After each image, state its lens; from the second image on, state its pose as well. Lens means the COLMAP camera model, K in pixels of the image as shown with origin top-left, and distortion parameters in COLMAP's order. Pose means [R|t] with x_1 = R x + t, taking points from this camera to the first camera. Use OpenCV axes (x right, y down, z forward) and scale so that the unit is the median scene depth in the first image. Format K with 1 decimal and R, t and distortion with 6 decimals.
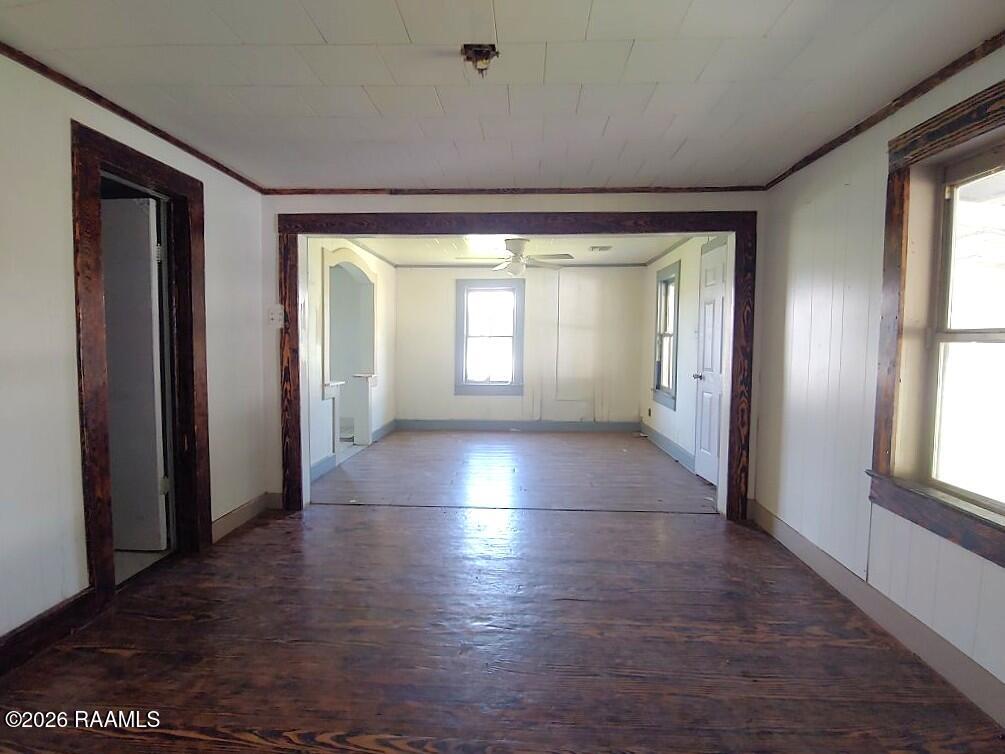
lens RADIAL K [[506.1, 0, 503.2], [0, 506.1, 373.2], [0, 0, 1]] dist [-0.028653, -0.001867]
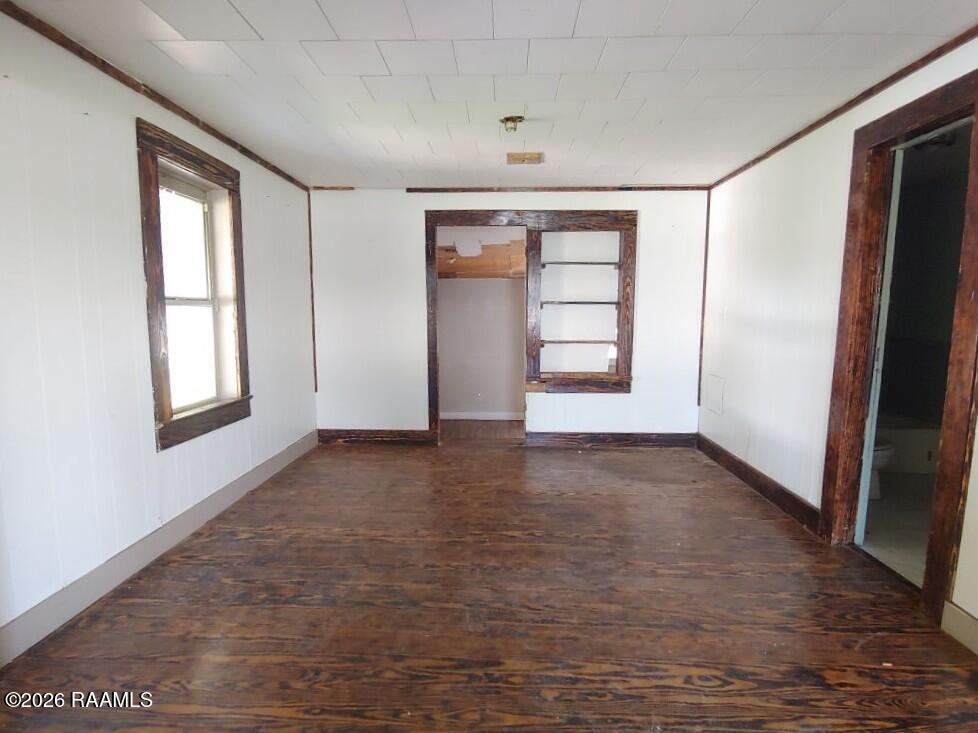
lens RADIAL K [[492.5, 0, 487.1], [0, 492.5, 364.8], [0, 0, 1]] dist [-0.028653, -0.001867]
pose [[-0.999750, -0.011306, -0.019279, 0.042909], [-0.014585, 0.983656, 0.179466, -0.142778], [0.016935, 0.179702, -0.983575, 2.172525]]
